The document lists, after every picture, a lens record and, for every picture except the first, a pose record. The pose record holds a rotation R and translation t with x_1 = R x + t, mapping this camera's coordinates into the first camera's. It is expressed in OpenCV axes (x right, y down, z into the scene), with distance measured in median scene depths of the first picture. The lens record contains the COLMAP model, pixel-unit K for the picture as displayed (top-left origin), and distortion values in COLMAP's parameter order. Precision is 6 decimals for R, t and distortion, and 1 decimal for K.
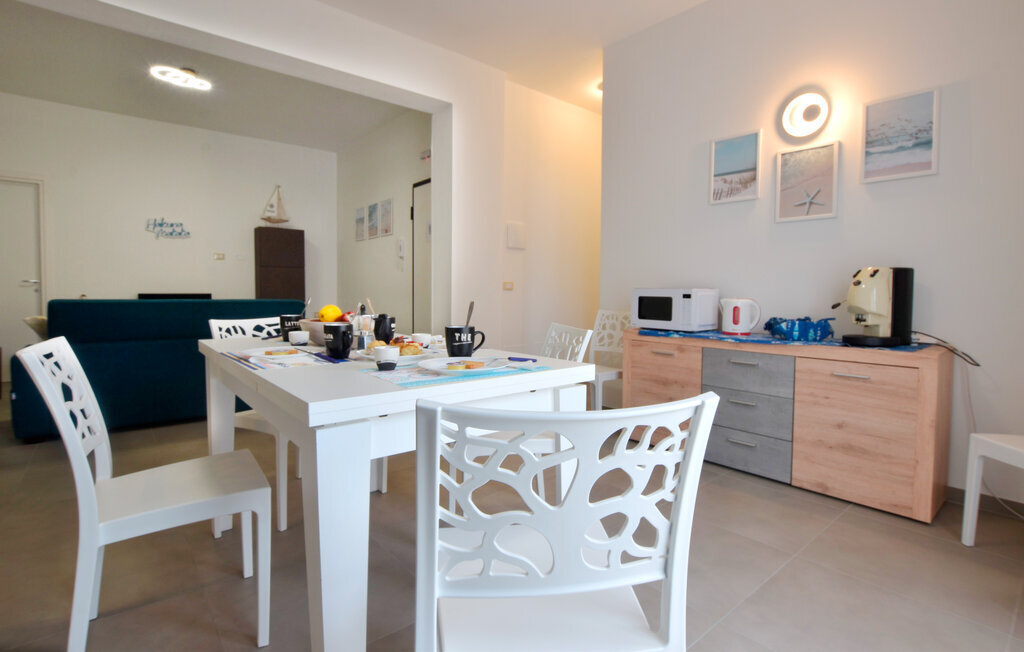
lens RADIAL K [[507.3, 0, 515.8], [0, 507.3, 311.0], [0, 0, 1]] dist [0.001044, 0.000274]
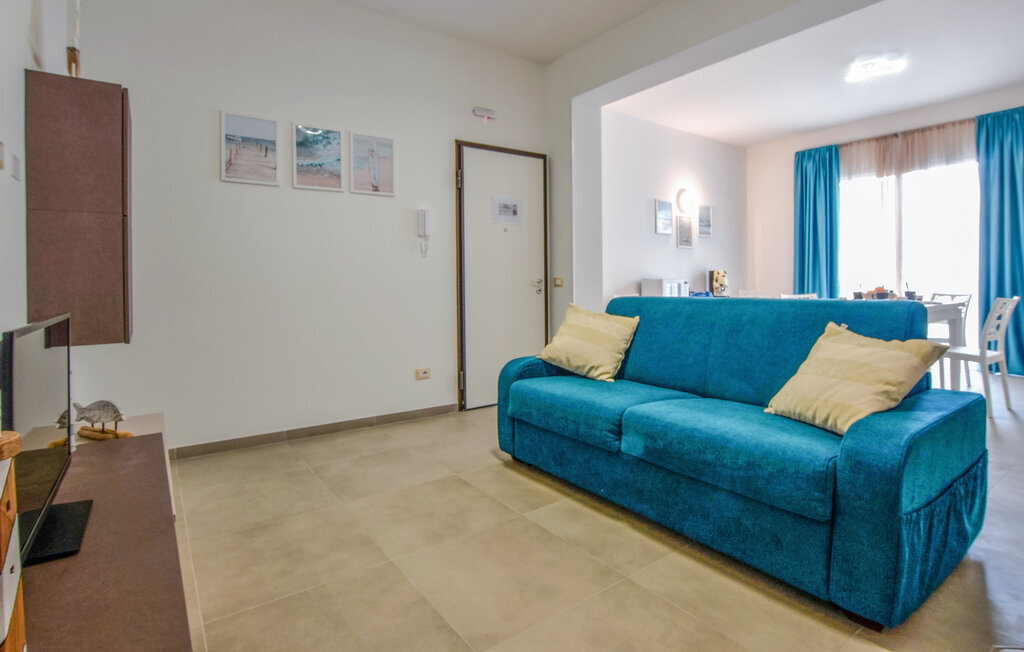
lens RADIAL K [[507.3, 0, 543.6], [0, 507.3, 297.4], [0, 0, 1]] dist [0.001044, 0.000274]
pose [[0.047659, -0.034296, 0.998275, -1.538198], [0.052945, 0.998092, 0.031762, -0.060378], [-0.997459, 0.051340, 0.049384, 1.382763]]
